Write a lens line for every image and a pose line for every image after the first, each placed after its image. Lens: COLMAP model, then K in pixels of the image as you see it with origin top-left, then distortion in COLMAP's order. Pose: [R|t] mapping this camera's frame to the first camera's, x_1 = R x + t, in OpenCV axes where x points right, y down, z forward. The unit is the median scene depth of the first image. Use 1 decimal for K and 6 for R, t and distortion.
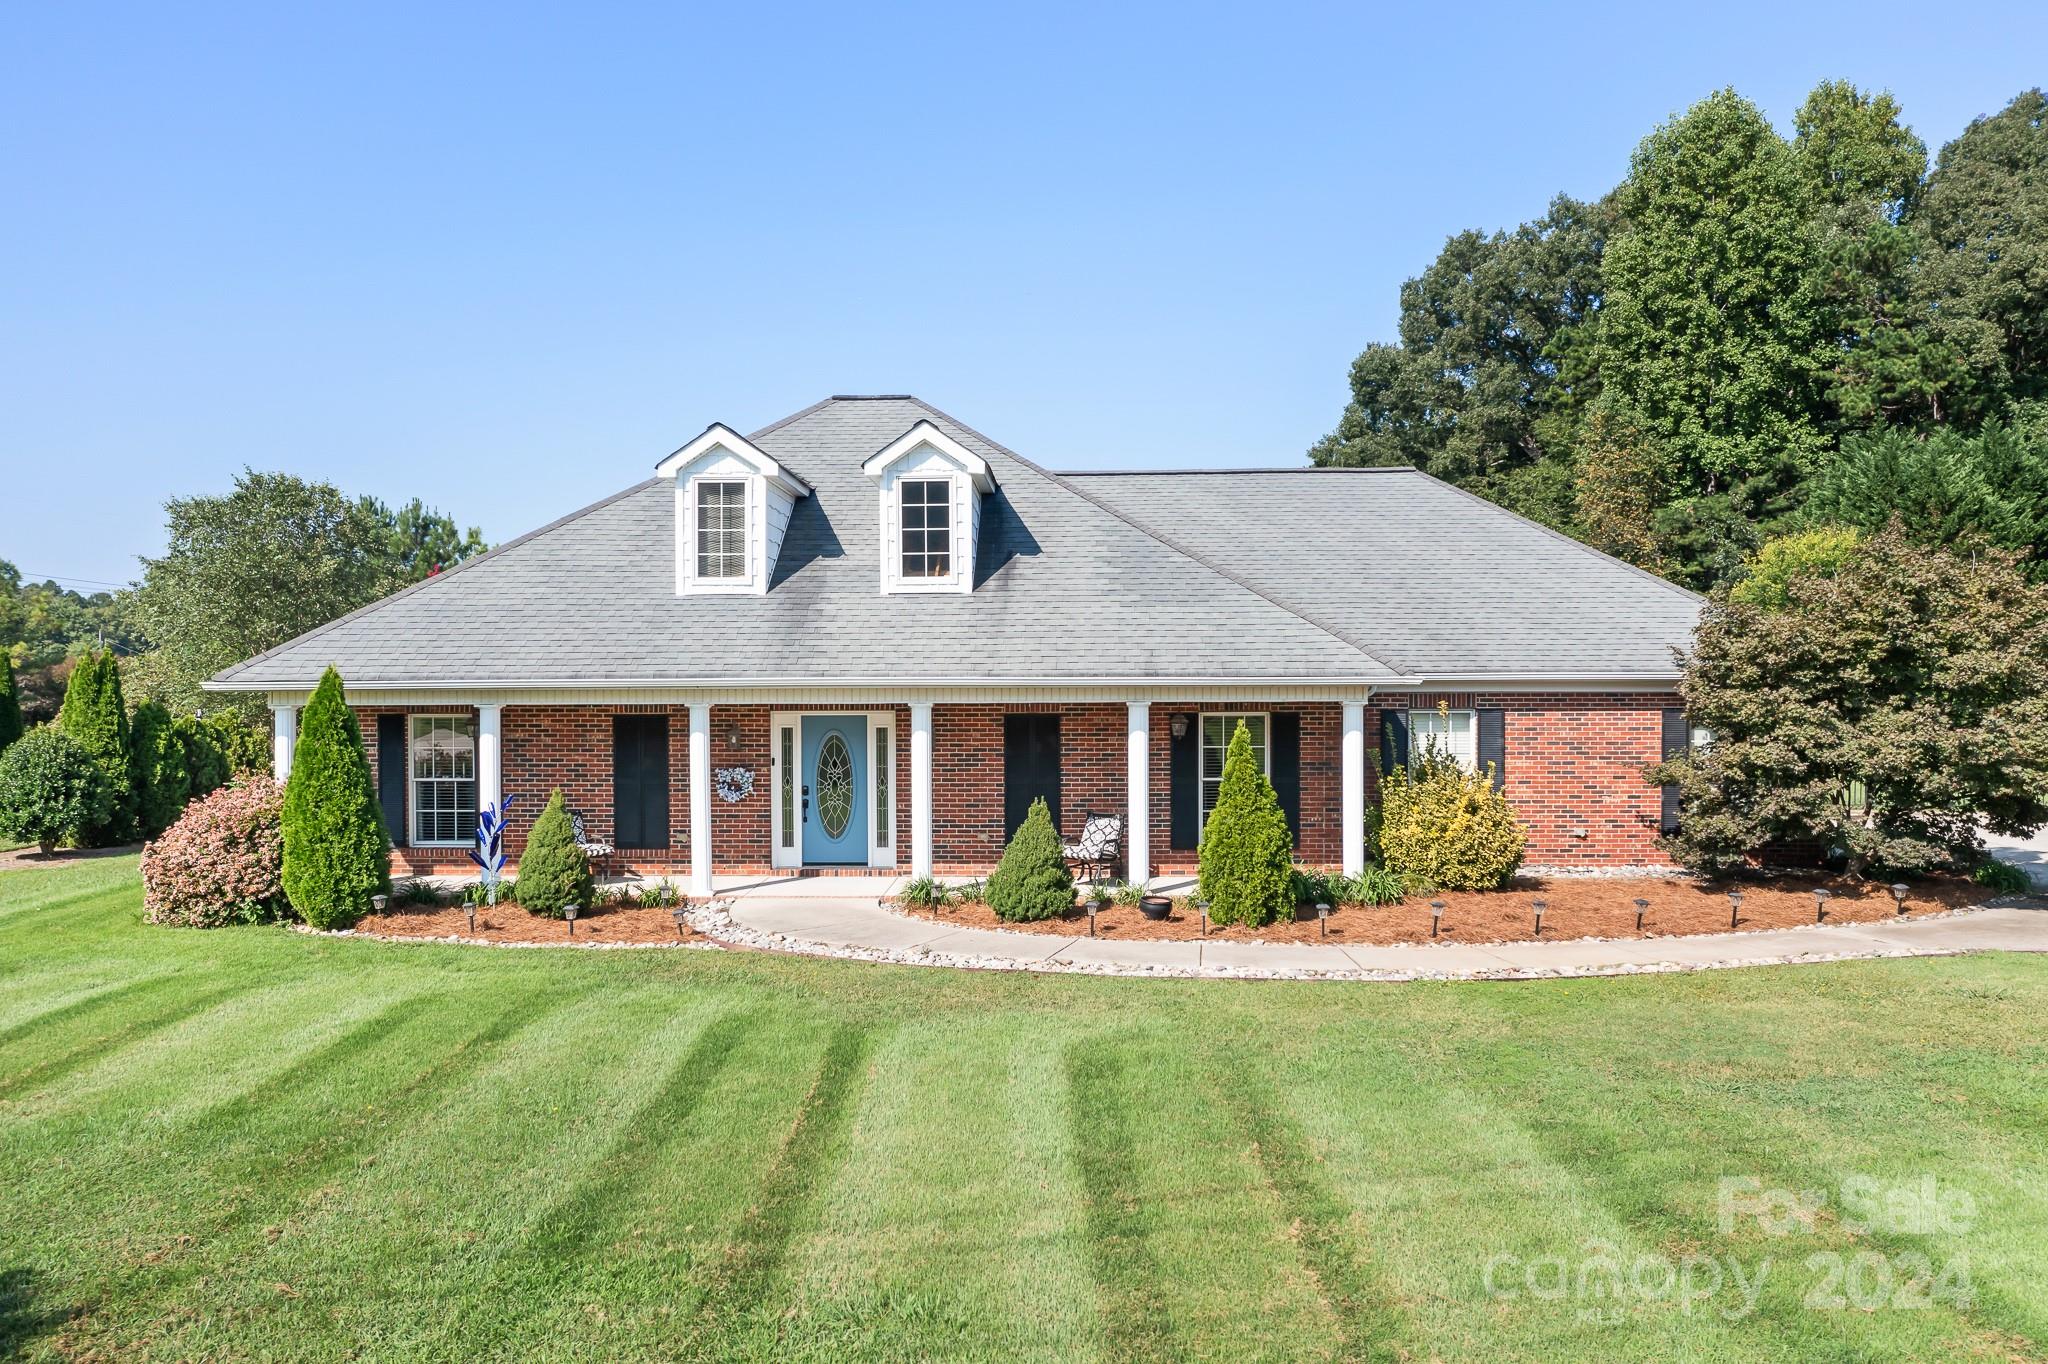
lens RADIAL K [[1635.0, 0, 1010.2], [0, 1635.0, 679.2], [0, 0, 1]] dist [-0.021386, 0.006887]
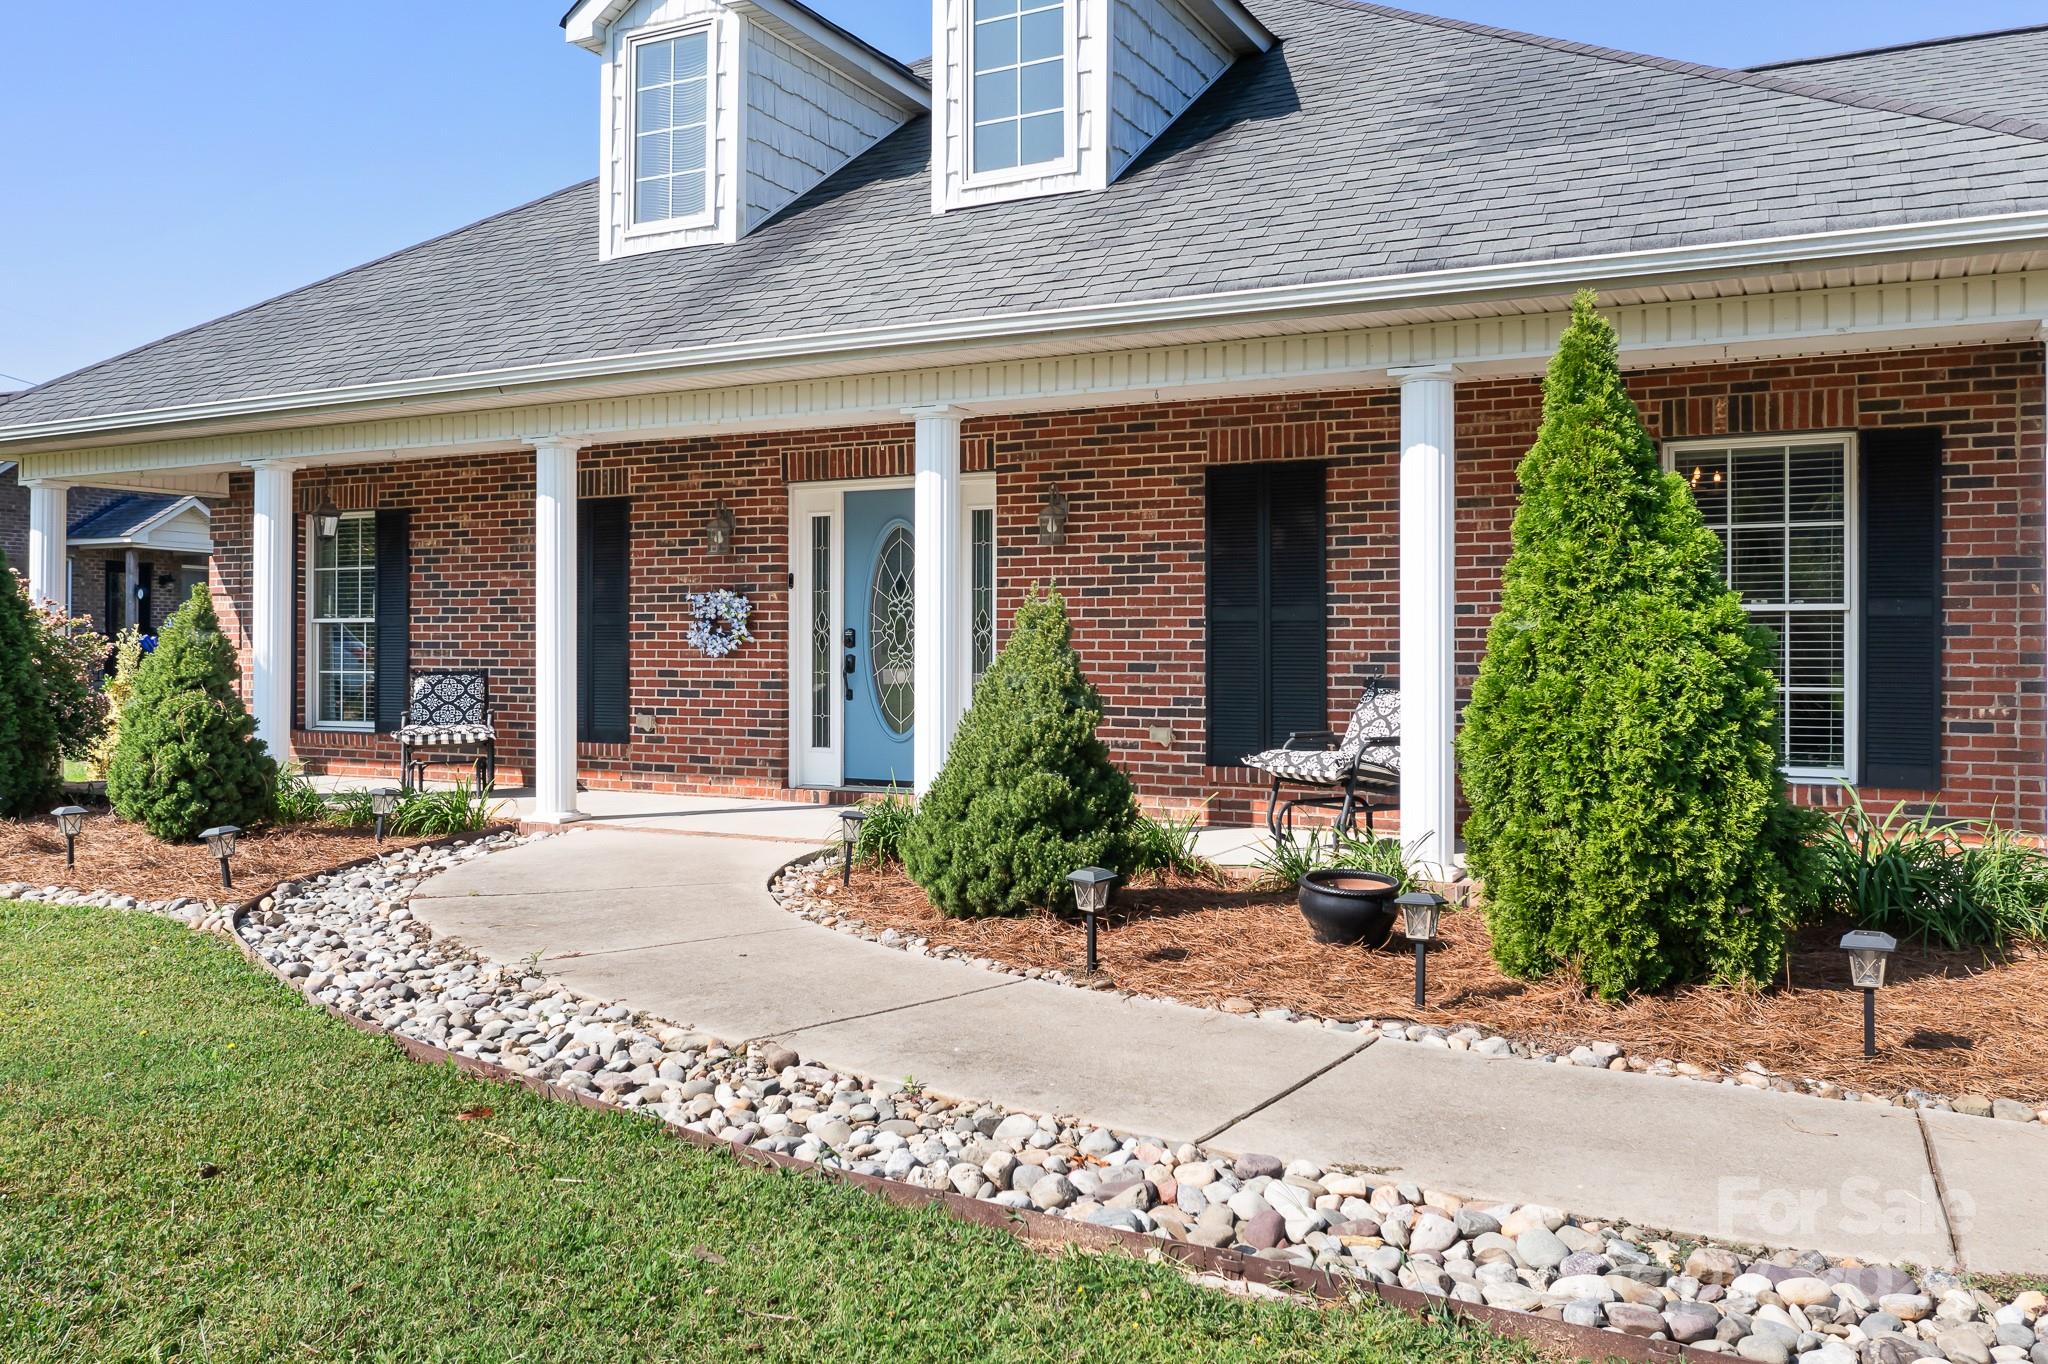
lens RADIAL K [[1635.0, 0, 1012.5], [0, 1635.0, 644.6], [0, 0, 1]] dist [-0.021386, 0.006887]
pose [[0.902687, 0.003976, -0.430279, 0.146000], [-0.011065, 0.999841, -0.013976, 0.079019], [0.430155, 0.017377, 0.902588, 0.574925]]
